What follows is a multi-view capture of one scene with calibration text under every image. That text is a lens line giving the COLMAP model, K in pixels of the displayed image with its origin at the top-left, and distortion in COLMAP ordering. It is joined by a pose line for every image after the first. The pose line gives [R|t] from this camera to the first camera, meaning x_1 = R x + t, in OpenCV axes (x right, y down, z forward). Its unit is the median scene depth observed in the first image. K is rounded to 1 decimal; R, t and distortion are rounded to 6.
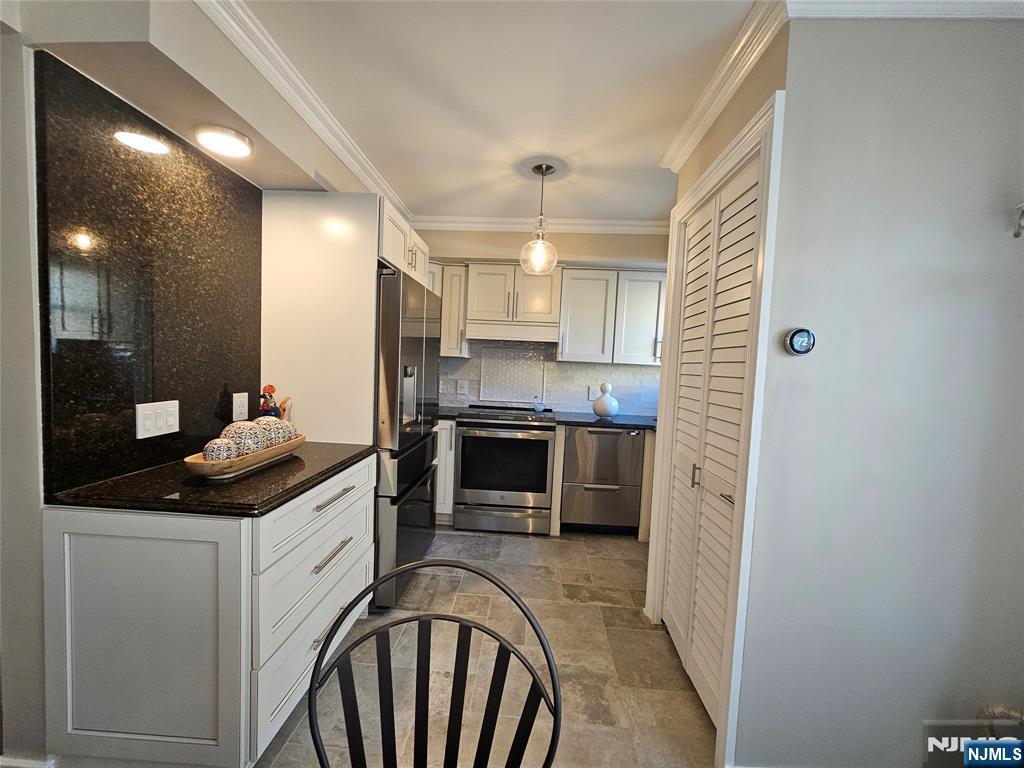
lens RADIAL K [[416.0, 0, 509.1], [0, 416.0, 390.7], [0, 0, 1]] dist [-0.004911, 0.000081]
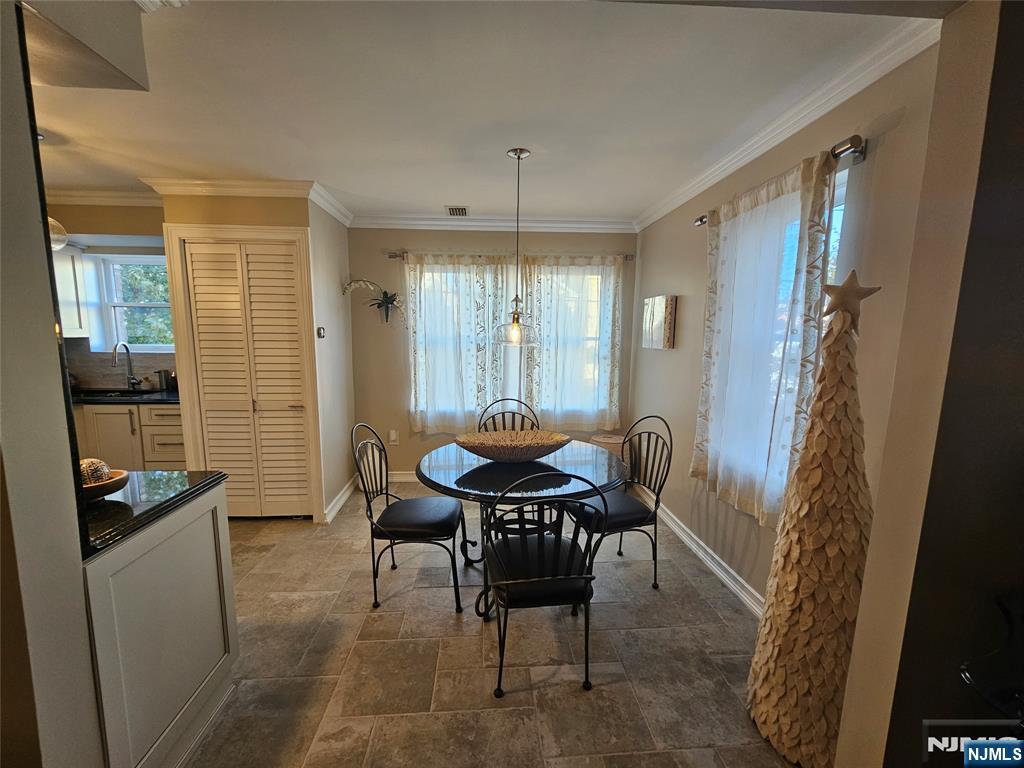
lens RADIAL K [[416.0, 0, 509.1], [0, 416.0, 390.7], [0, 0, 1]] dist [-0.004911, 0.000081]
pose [[-0.127596, -0.178921, 0.975555, -0.960566], [0.049477, 0.981221, 0.186431, -0.090368], [-0.990591, 0.072055, -0.116347, 0.093300]]
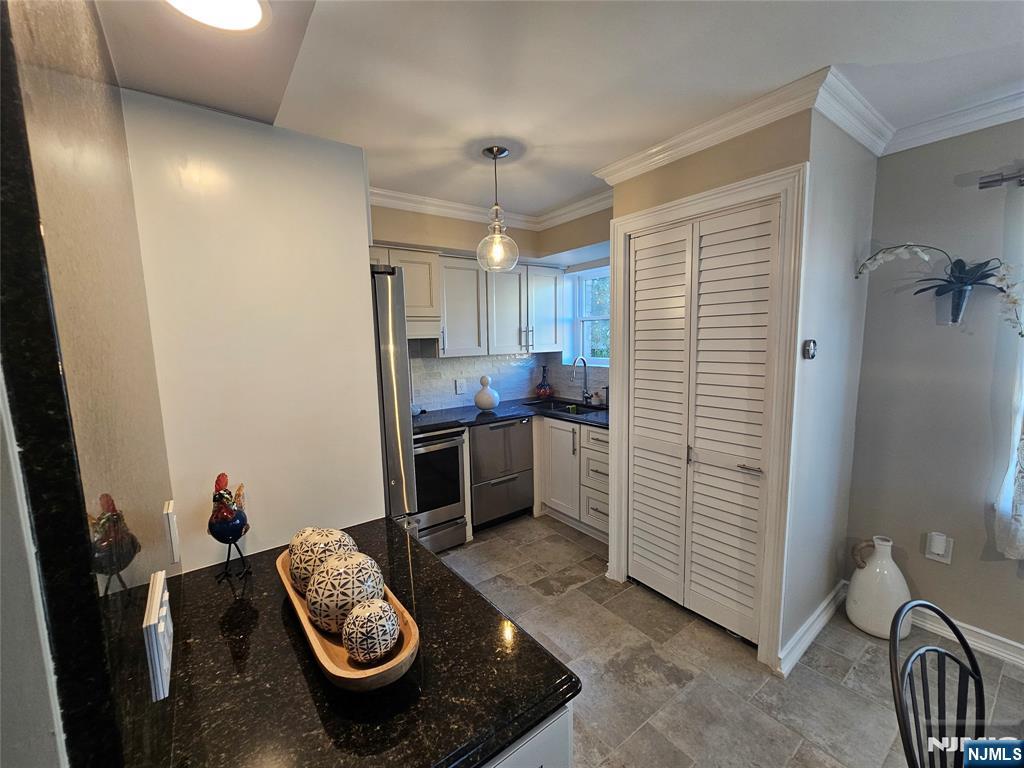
lens RADIAL K [[416.0, 0, 509.1], [0, 416.0, 390.7], [0, 0, 1]] dist [-0.004911, 0.000081]
pose [[0.768097, -0.143773, 0.623984, -0.484234], [0.100974, 0.989471, 0.103691, -0.111644], [-0.632322, -0.016639, 0.774527, 0.269411]]
